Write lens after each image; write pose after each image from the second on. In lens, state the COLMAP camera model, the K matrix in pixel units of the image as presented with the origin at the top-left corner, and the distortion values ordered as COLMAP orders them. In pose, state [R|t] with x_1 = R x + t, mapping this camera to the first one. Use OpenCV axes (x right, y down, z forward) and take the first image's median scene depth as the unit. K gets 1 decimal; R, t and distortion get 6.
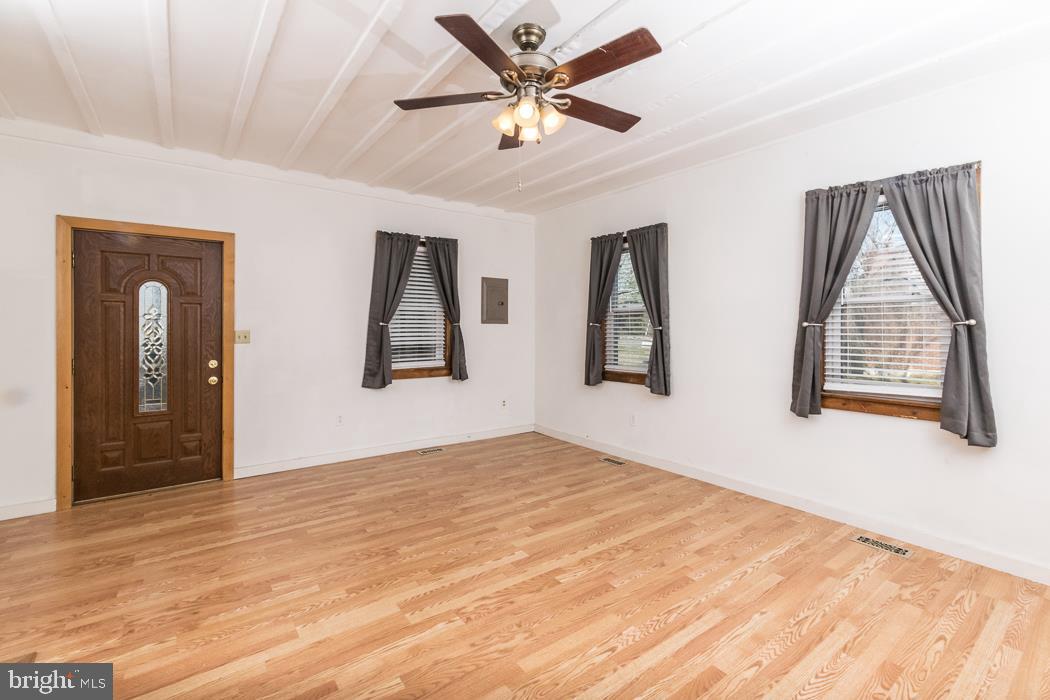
lens RADIAL K [[478.0, 0, 529.7], [0, 478.0, 324.6], [0, 0, 1]] dist [0.004307, 0.000119]
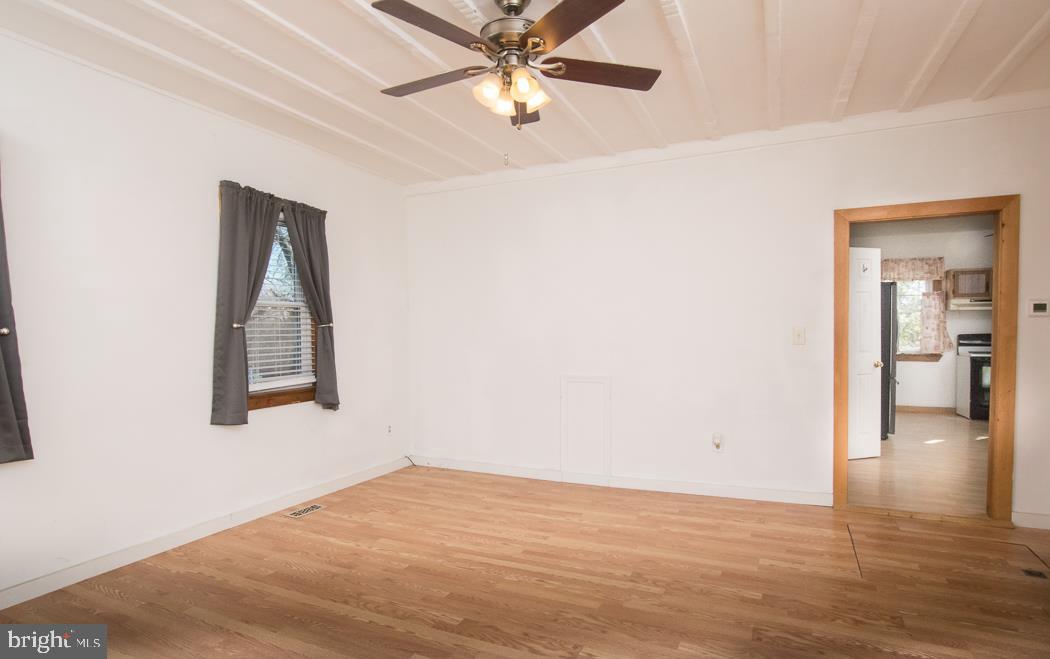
lens RADIAL K [[569.6, 0, 525.5], [0, 569.6, 332.4], [0, 0, 1]] dist [-0.000301, 0.000422]
pose [[-0.485831, -0.002511, 0.874049, -0.819425], [-0.002149, 0.999996, 0.001678, 0.012772], [-0.874050, -0.001063, -0.485835, 1.287537]]
